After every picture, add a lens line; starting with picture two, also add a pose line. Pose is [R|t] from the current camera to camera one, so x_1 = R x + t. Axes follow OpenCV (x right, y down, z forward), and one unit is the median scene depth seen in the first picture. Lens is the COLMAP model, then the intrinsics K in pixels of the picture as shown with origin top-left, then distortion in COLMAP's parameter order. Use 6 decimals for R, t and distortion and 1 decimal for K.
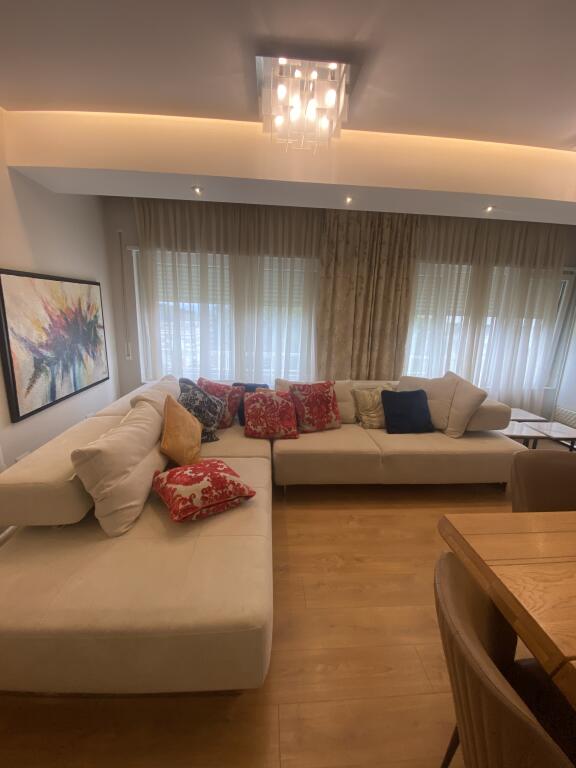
lens RADIAL K [[310.3, 0, 285.5], [0, 310.3, 382.8], [0, 0, 1]] dist [0.015105, -0.016917]
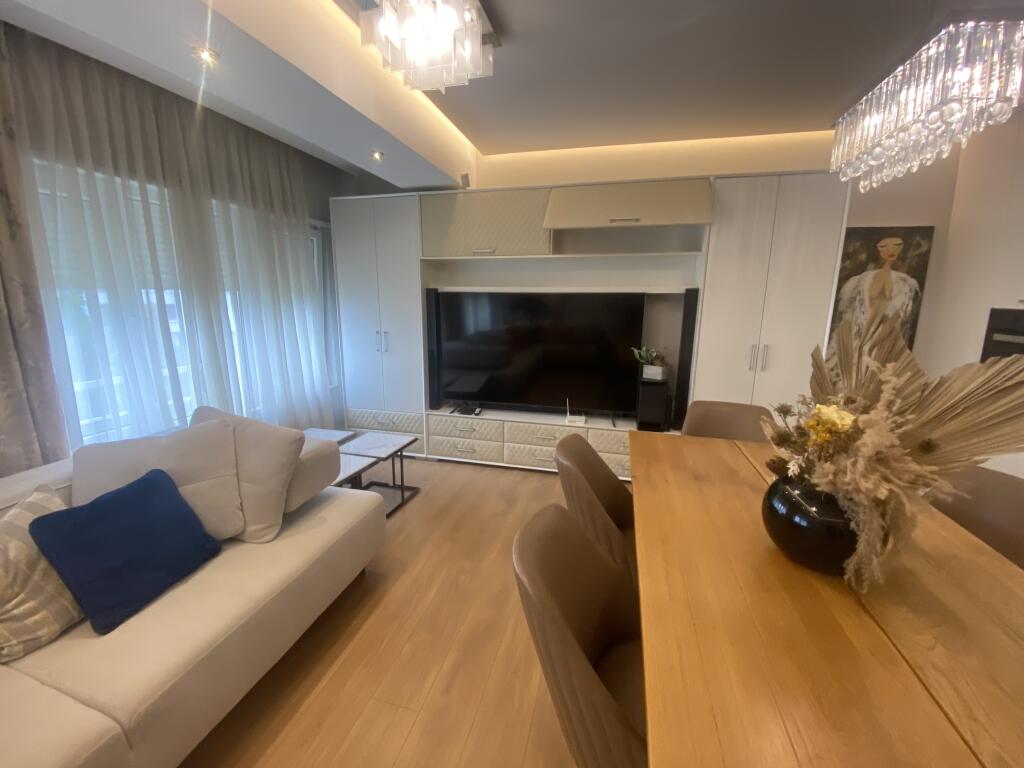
lens RADIAL K [[413.8, 0, 512.0], [0, 413.8, 384.0], [0, 0, 1]] dist [0.015105, -0.016917]
pose [[0.312166, -0.220269, 0.924140, 0.089849], [0.205955, 0.965307, 0.160512, -0.067411], [-0.927435, 0.140225, 0.346702, 0.304290]]
